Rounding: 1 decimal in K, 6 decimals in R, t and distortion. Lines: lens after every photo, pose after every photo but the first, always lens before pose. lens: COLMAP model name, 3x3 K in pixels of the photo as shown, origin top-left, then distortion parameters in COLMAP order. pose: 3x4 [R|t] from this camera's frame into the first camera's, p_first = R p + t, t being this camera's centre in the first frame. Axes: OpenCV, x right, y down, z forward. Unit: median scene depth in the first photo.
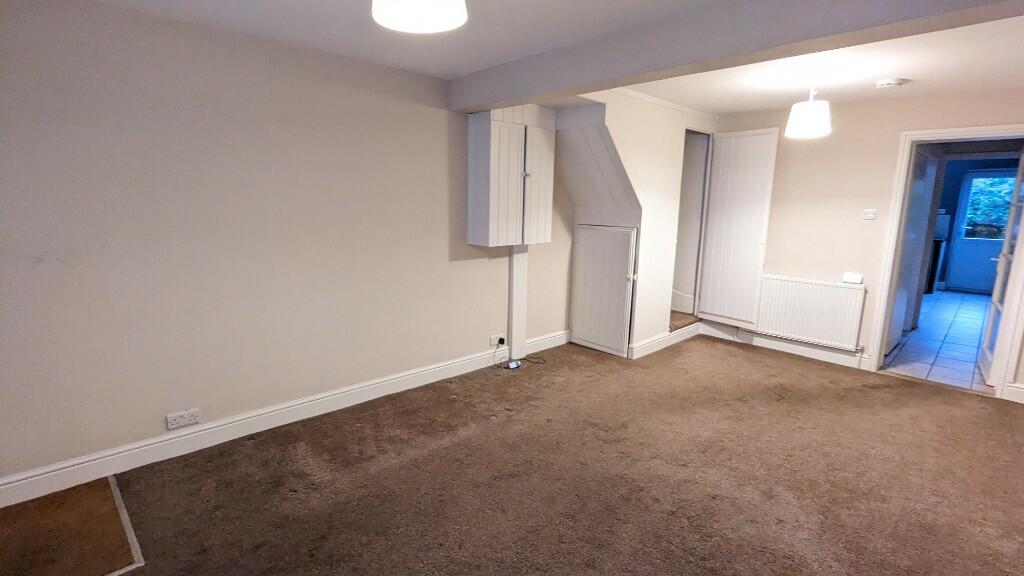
lens RADIAL K [[483.1, 0, 513.3], [0, 483.1, 287.1], [0, 0, 1]] dist [-0.000862, -0.000926]
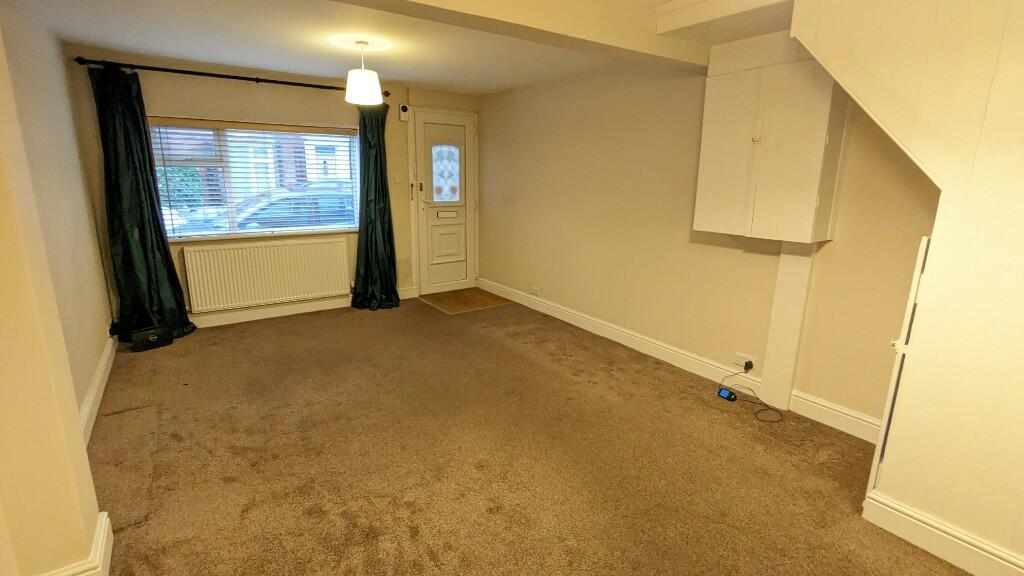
lens RADIAL K [[483.1, 0, 513.4], [0, 483.1, 286.9], [0, 0, 1]] dist [-0.000862, -0.000926]
pose [[-0.182174, 0.198930, -0.962933, 1.118269], [-0.191231, 0.953452, 0.233150, -0.165348], [0.964491, 0.226617, -0.135652, 1.098139]]
